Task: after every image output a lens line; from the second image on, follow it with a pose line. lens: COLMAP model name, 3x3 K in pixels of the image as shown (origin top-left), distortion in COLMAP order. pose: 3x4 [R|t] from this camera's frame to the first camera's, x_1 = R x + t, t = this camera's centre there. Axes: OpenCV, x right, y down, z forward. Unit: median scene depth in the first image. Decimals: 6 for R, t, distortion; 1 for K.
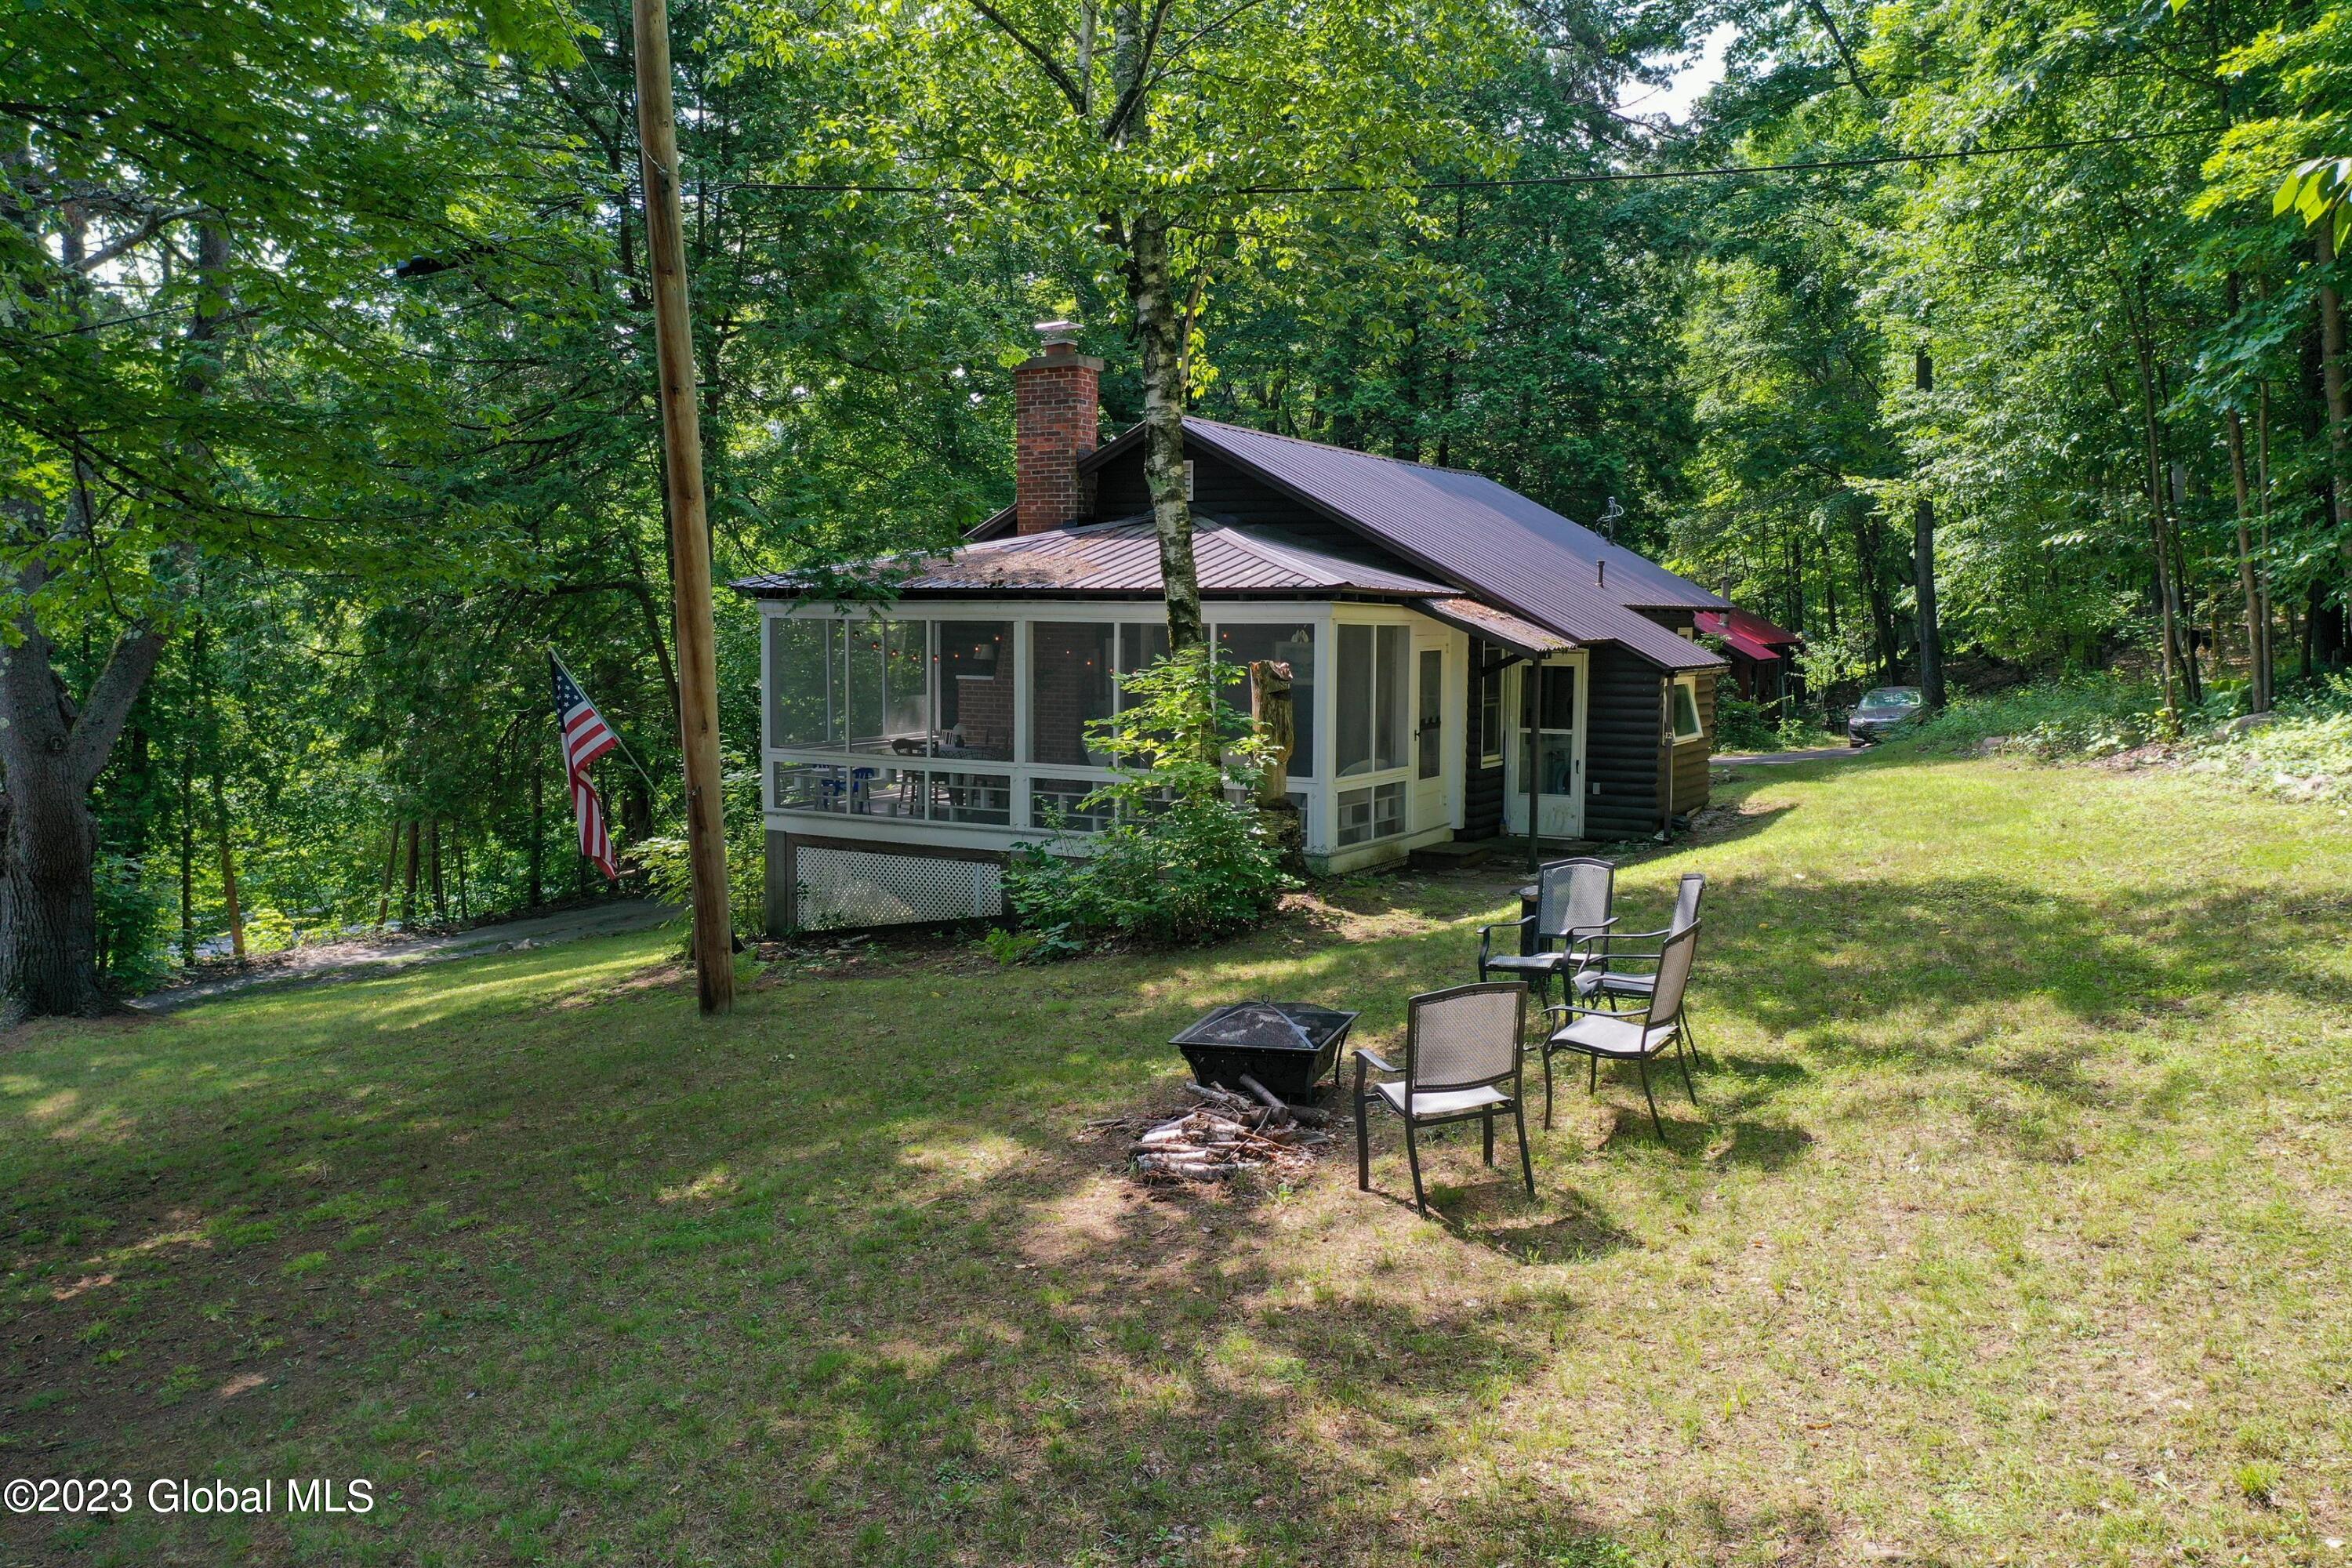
lens RADIAL K [[1867.3, 0, 1170.3], [0, 1867.3, 794.4], [0, 0, 1]] dist [0.001692, -0.001874]
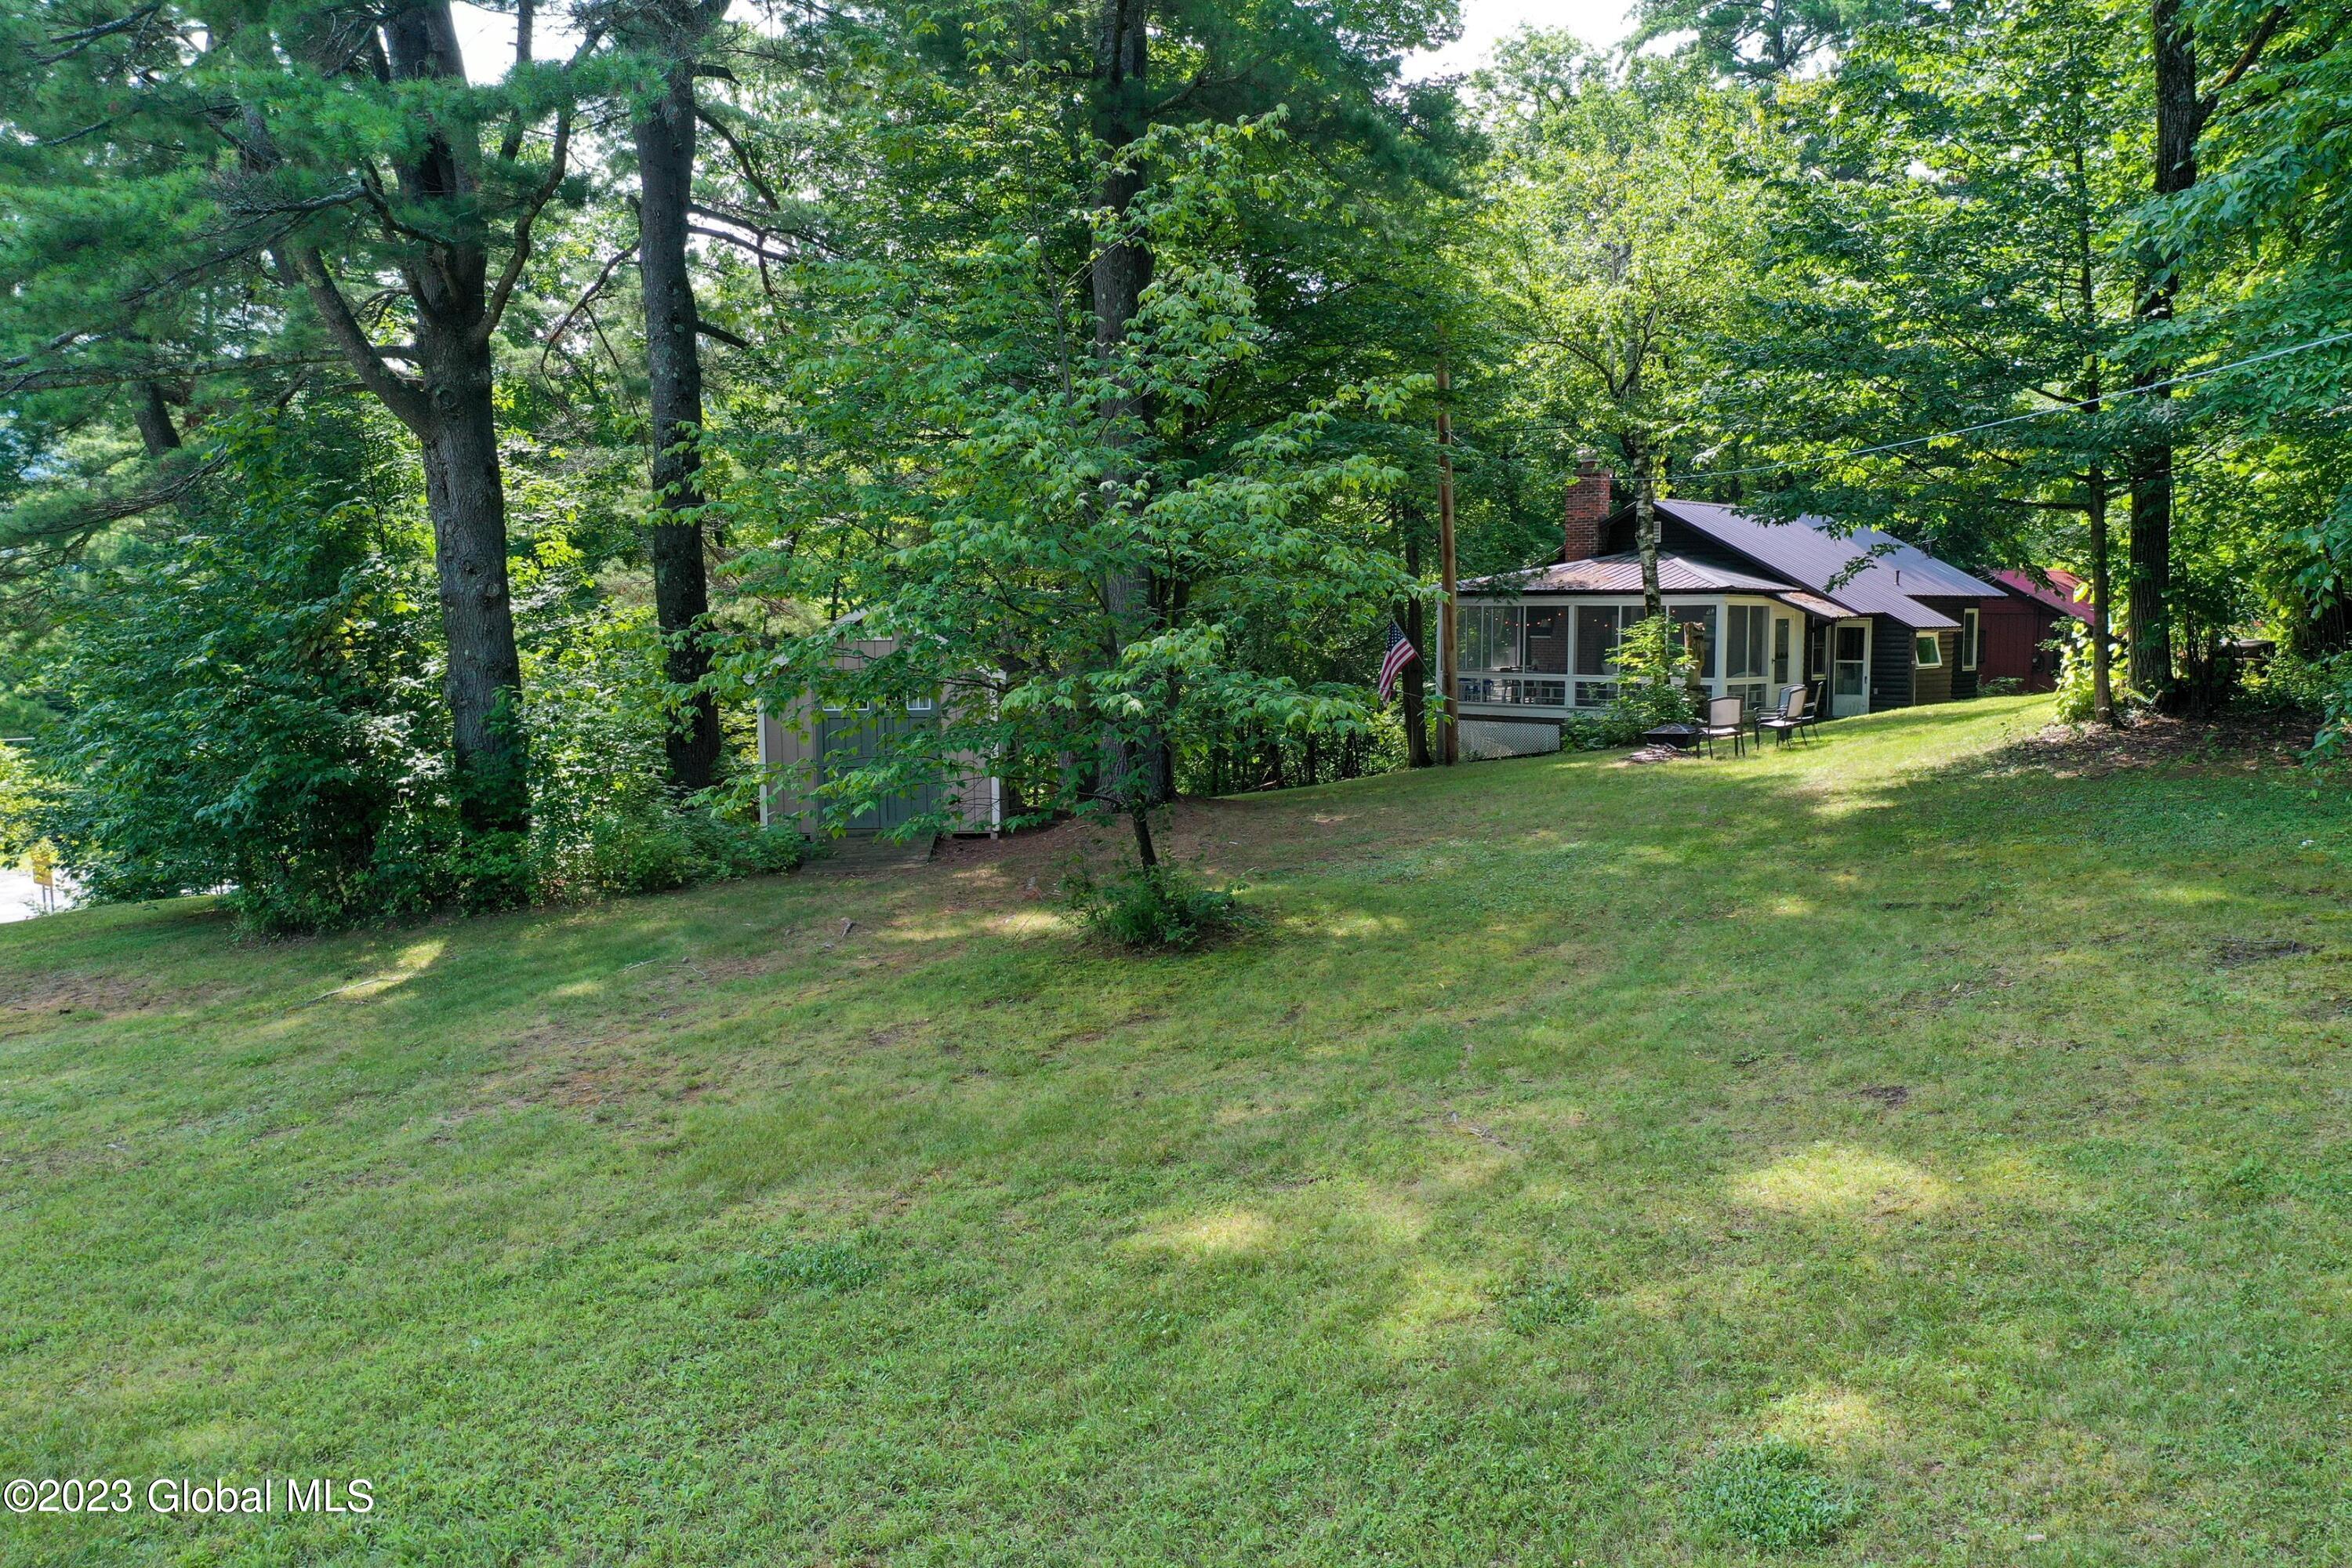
lens RADIAL K [[1867.3, 0, 1176.5], [0, 1867.3, 769.5], [0, 0, 1]] dist [0.001692, -0.001874]
pose [[0.968701, 0.013860, -0.247841, 0.010652], [-0.017242, 0.999785, -0.011482, 0.119707], [0.247629, 0.015396, 0.968733, -1.104805]]
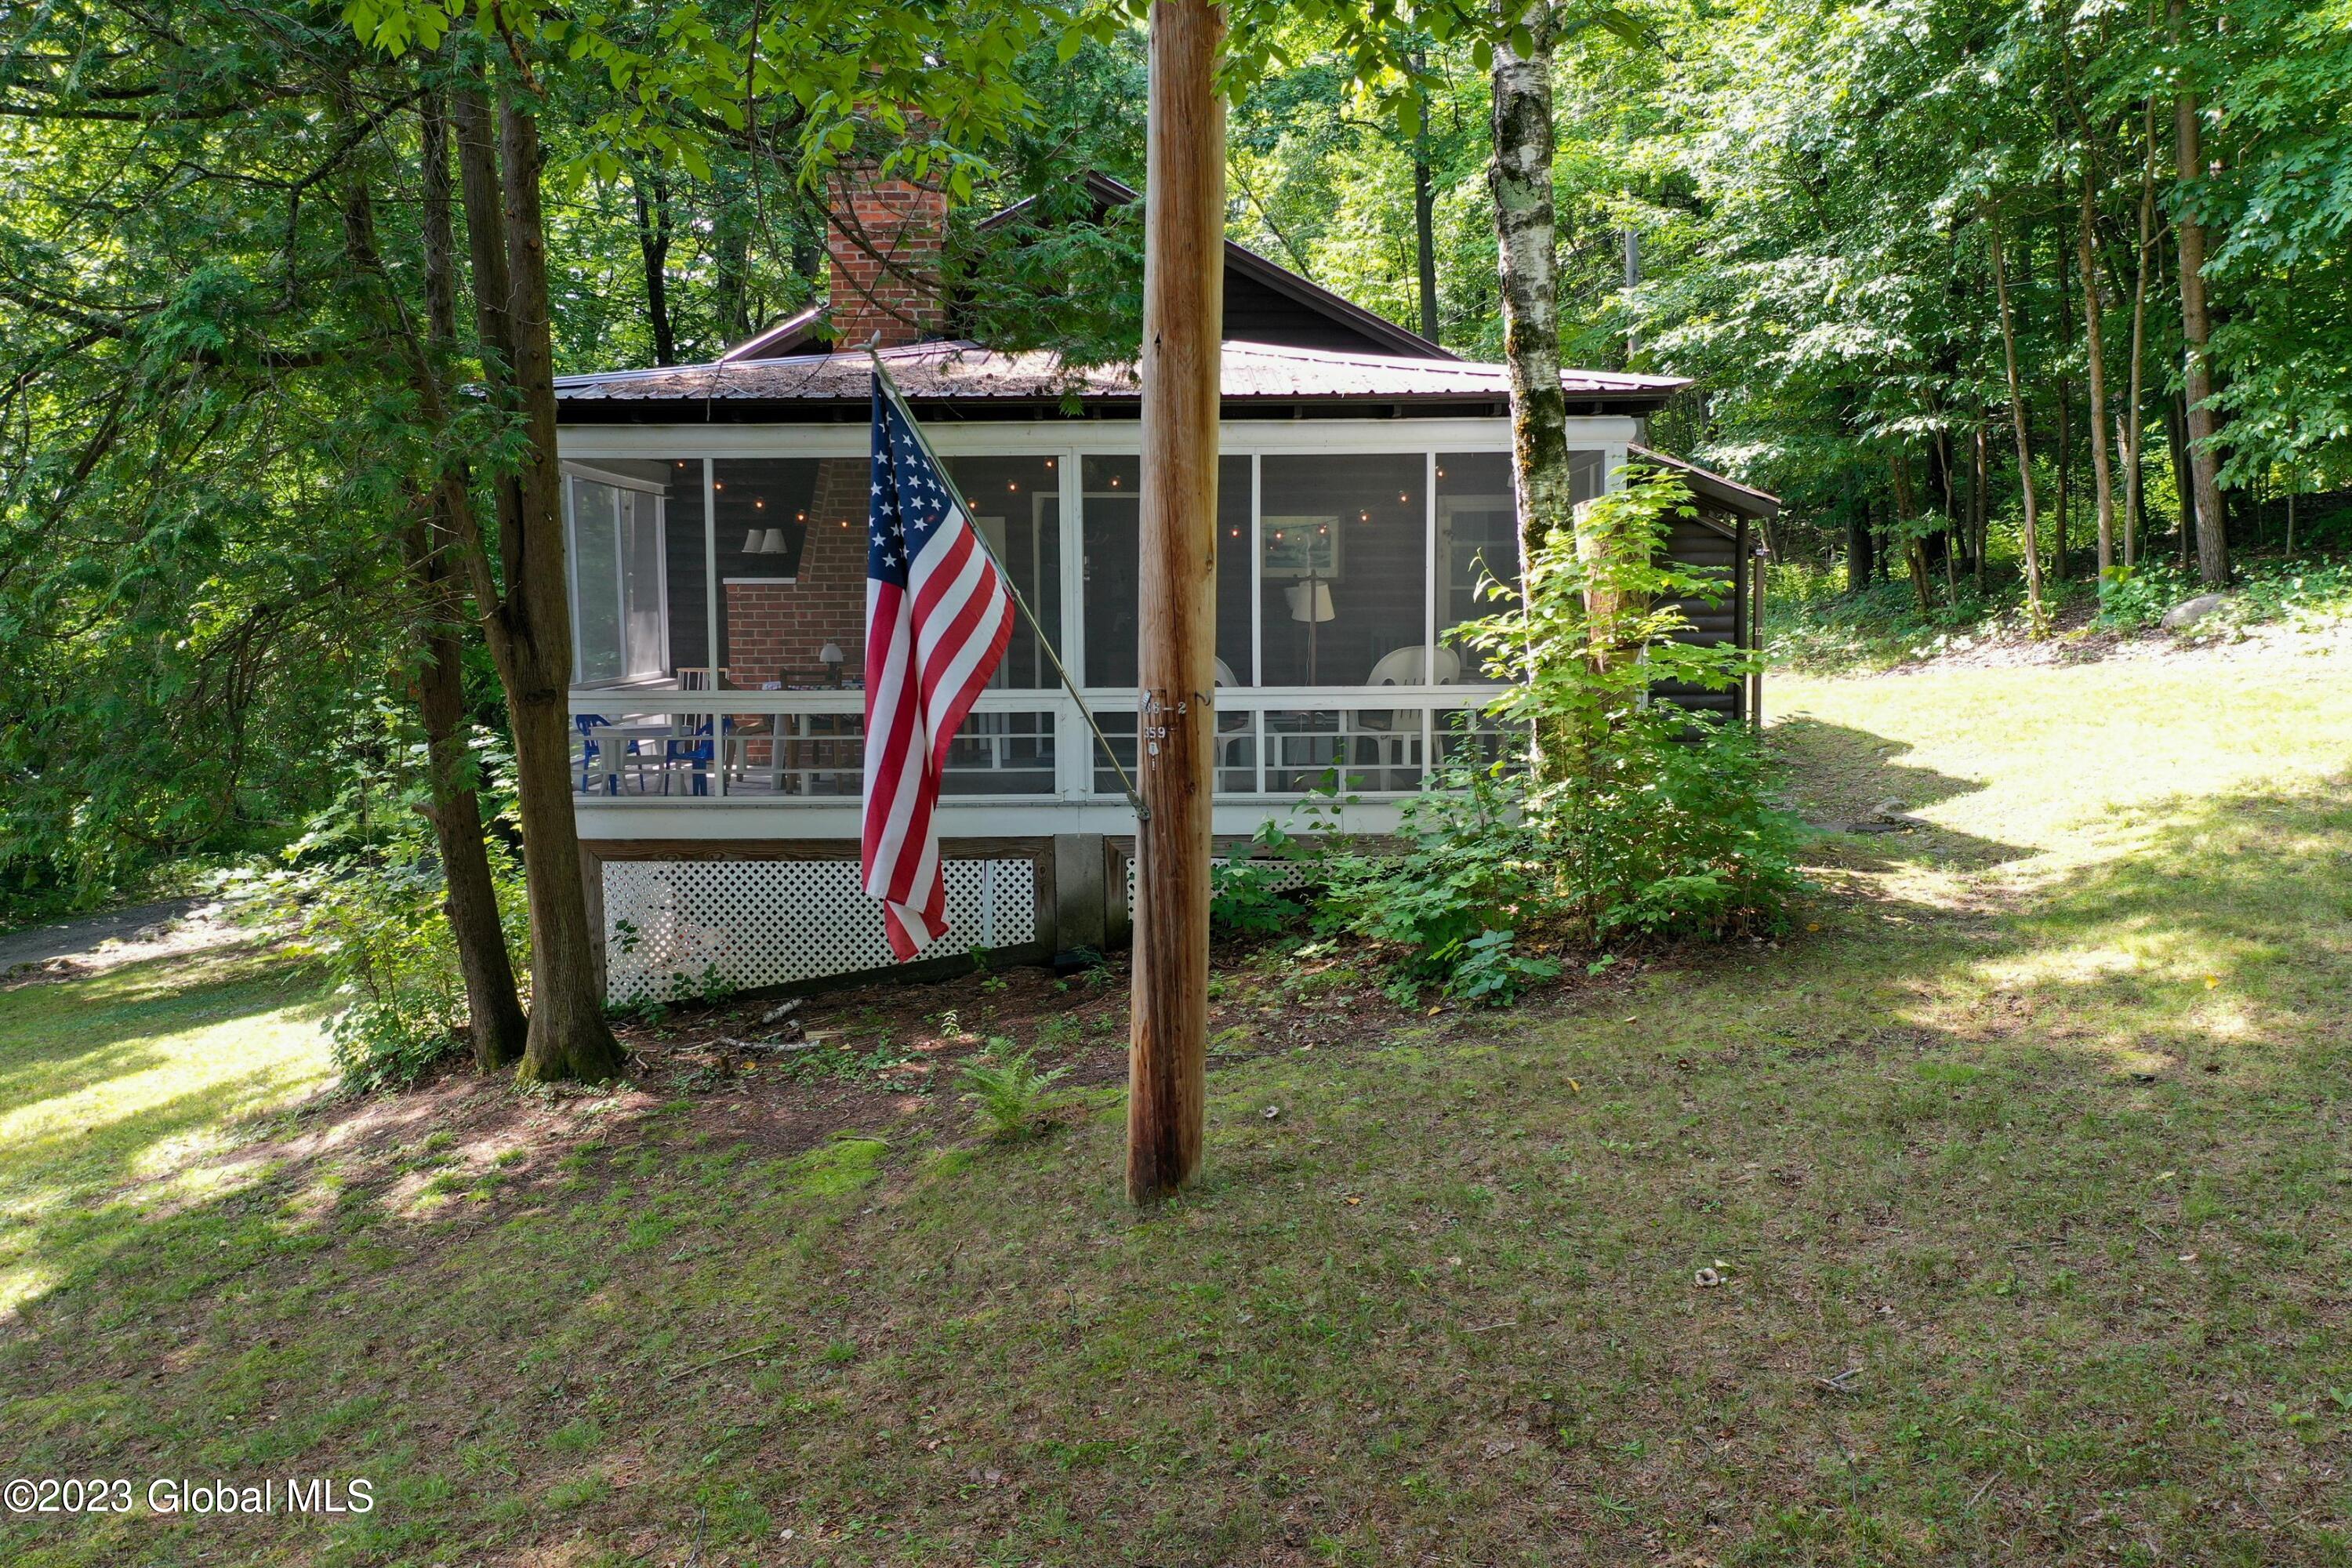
lens RADIAL K [[1867.3, 0, 1174.5], [0, 1867.3, 781.7], [0, 0, 1]] dist [0.001692, -0.001874]
pose [[0.878076, -0.098138, 0.468350, -0.341566], [0.059758, 0.993571, 0.096158, -0.044540], [-0.474776, -0.056446, 0.878295, 0.457524]]
